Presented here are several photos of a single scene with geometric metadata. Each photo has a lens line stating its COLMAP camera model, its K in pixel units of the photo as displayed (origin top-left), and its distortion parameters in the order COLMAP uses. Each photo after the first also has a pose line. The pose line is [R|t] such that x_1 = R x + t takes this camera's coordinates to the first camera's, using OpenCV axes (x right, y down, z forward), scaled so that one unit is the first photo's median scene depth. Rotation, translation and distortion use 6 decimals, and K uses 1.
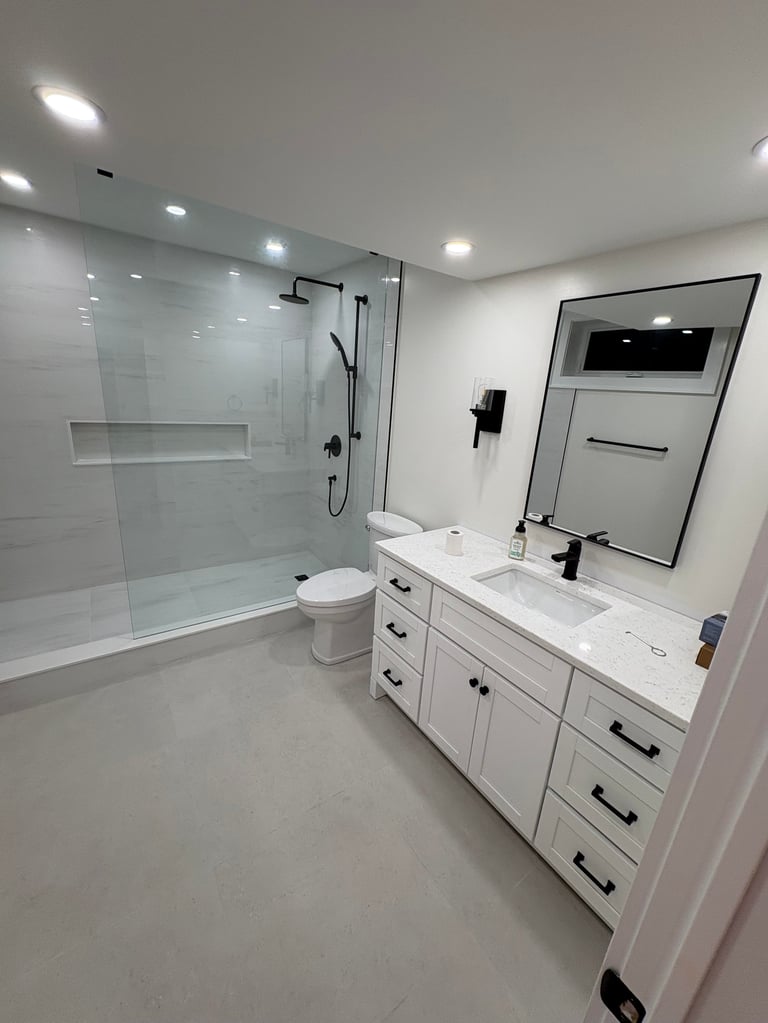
lens RADIAL K [[405.5, 0, 384.0], [0, 405.5, 511.5], [0, 0, 1]] dist [0.000433, 0.000079]
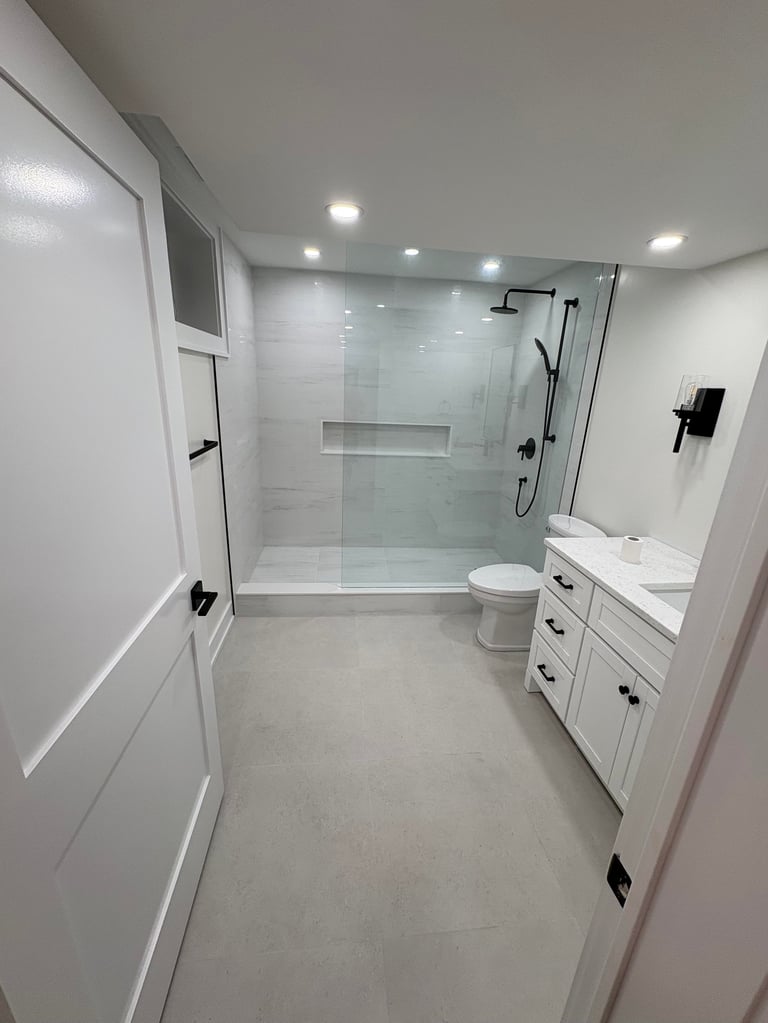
lens RADIAL K [[405.5, 0, 384.0], [0, 405.5, 511.5], [0, 0, 1]] dist [0.000433, 0.000079]
pose [[0.874232, 0.116687, -0.471277, 0.073143], [-0.124594, 0.992102, 0.014518, 0.032782], [0.469249, 0.046026, 0.881866, -0.079842]]
